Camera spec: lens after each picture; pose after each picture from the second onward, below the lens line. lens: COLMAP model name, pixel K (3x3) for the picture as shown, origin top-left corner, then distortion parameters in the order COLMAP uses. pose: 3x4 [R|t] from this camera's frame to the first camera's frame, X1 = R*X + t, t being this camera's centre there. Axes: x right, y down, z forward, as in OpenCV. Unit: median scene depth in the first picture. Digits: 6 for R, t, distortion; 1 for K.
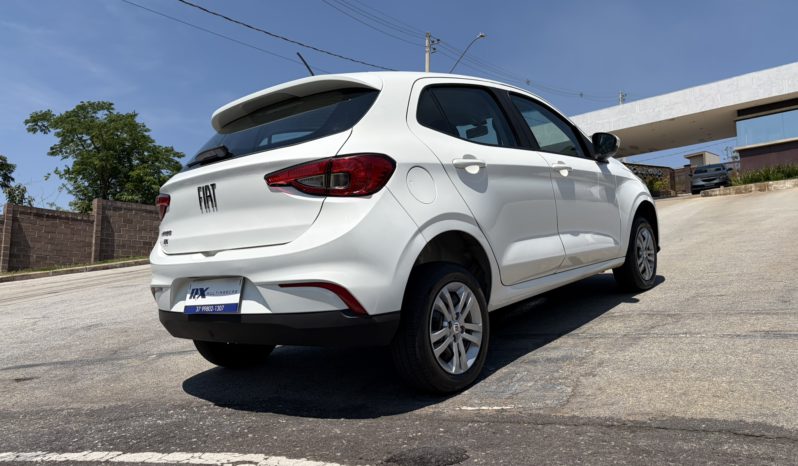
lens RADIAL K [[588.9, 0, 399.0], [0, 588.9, 245.9], [0, 0, 1]] dist [0.068240, 0.000883]
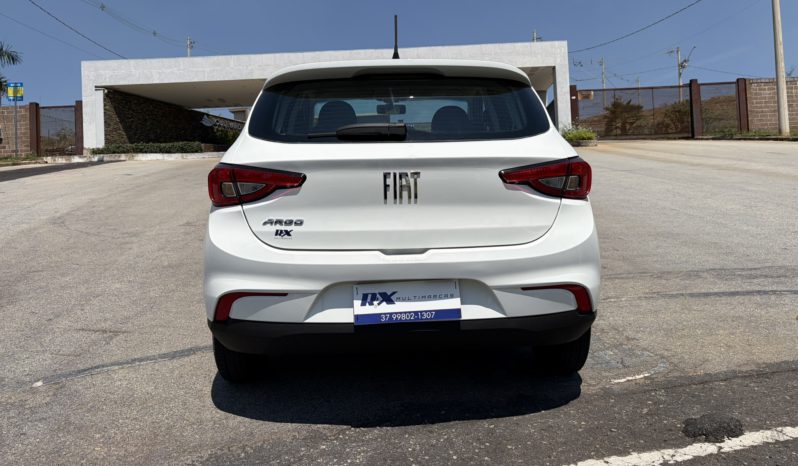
lens RADIAL K [[588.9, 0, 399.0], [0, 588.9, 245.9], [0, 0, 1]] dist [0.068240, 0.000883]
pose [[0.776425, -0.019223, 0.629917, -0.894340], [-0.033930, 0.996810, 0.072241, -0.060606], [-0.629296, -0.077462, 0.773296, 0.358225]]
